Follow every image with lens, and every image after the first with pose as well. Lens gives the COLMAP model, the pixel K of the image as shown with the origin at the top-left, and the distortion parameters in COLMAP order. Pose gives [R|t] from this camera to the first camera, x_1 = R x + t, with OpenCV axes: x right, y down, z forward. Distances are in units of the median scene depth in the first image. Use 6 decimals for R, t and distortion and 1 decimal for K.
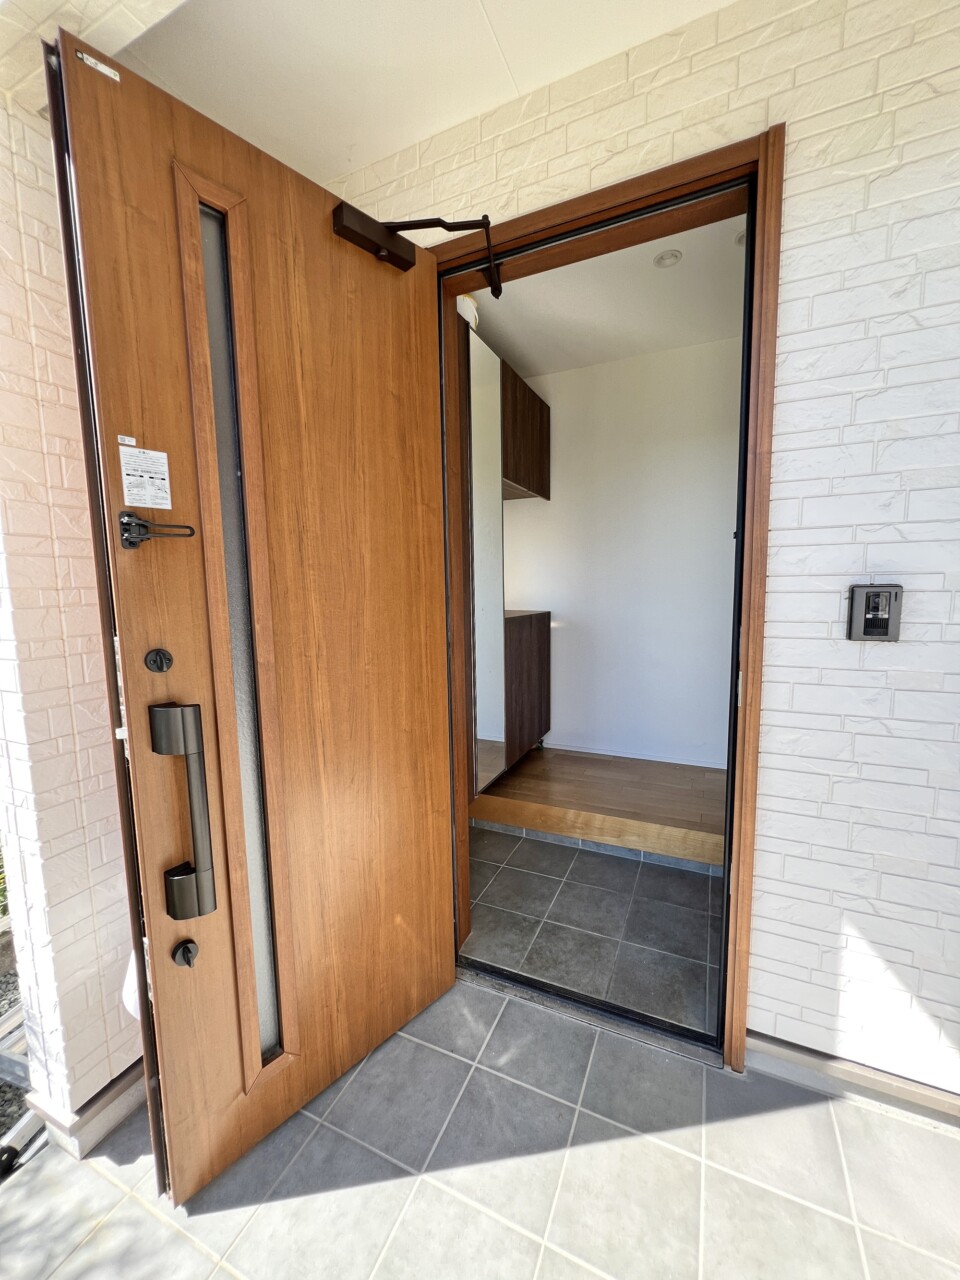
lens RADIAL K [[506.7, 0, 481.5], [0, 506.7, 641.2], [0, 0, 1]] dist [0.000585, -0.000032]
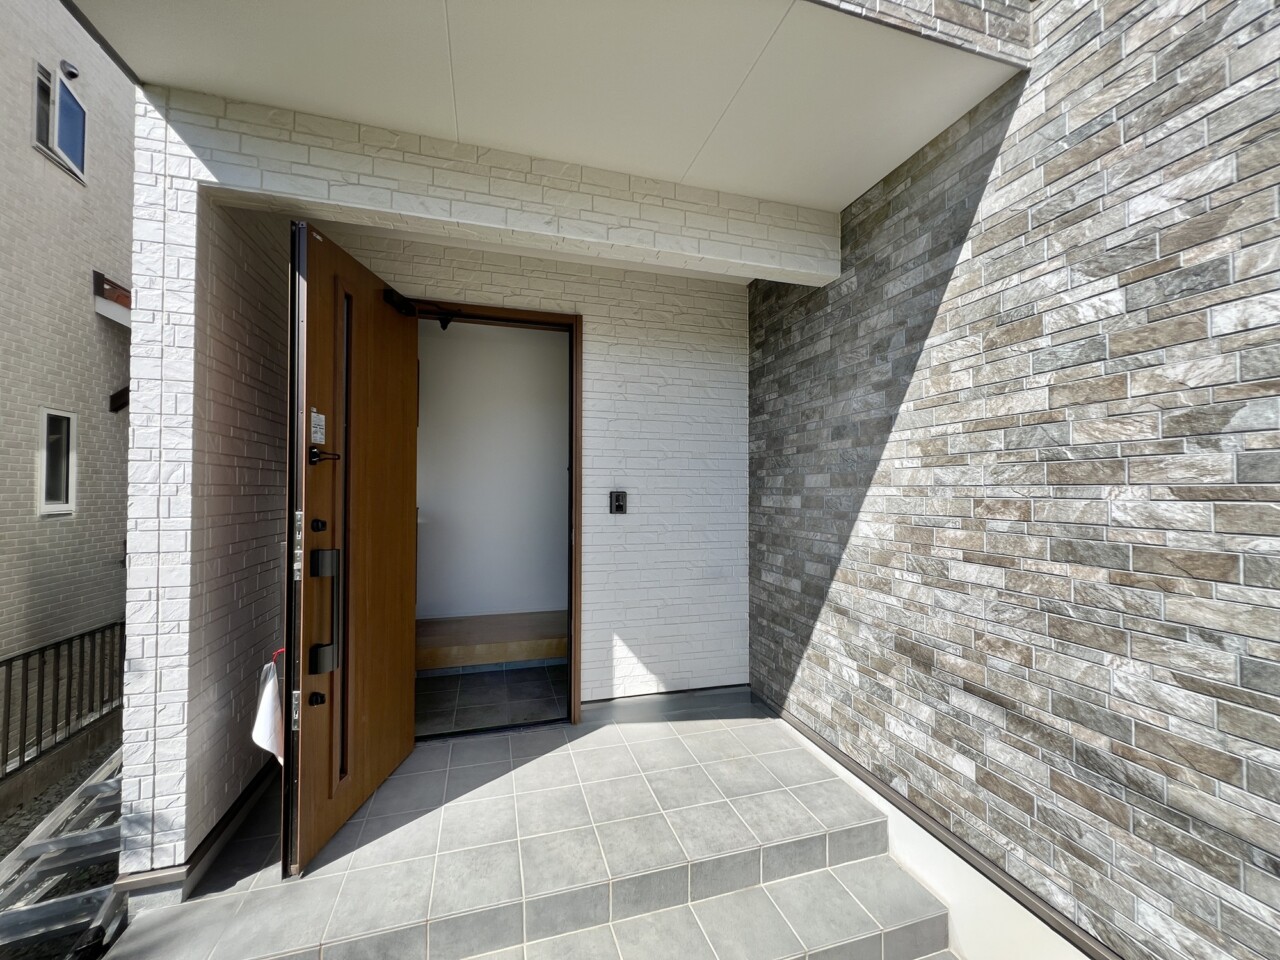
lens RADIAL K [[506.7, 0, 639.8], [0, 506.7, 479.4], [0, 0, 1]] dist [0.000585, -0.000032]
pose [[0.750053, 0.033659, 0.660521, -0.823896], [0.055876, 0.991909, -0.113996, 0.123645], [-0.659013, 0.122410, 0.742103, -0.967354]]
